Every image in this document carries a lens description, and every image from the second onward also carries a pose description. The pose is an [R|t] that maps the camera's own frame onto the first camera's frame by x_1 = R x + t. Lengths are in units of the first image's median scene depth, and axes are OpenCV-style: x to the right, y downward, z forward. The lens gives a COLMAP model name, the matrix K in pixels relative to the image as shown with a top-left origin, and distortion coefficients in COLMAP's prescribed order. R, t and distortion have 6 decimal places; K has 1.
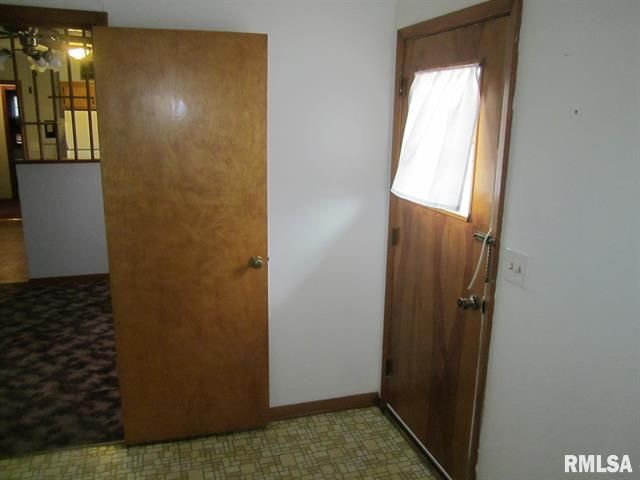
lens RADIAL K [[530.5, 0, 319.4], [0, 530.5, 238.3], [0, 0, 1]] dist [-0.058653, 0.035757]
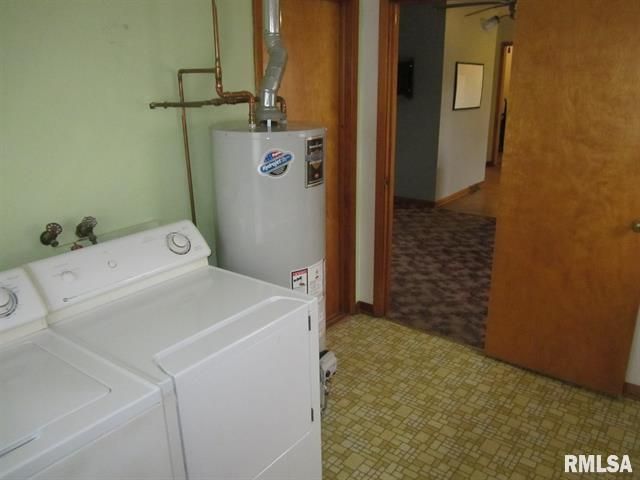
lens RADIAL K [[530.5, 0, 322.9], [0, 530.5, 239.9], [0, 0, 1]] dist [-0.058653, 0.035757]
pose [[0.570934, 0.230541, -0.787963, 0.297676], [-0.169757, 0.972173, 0.161436, 0.014776], [0.803254, 0.041593, 0.594183, -0.011058]]
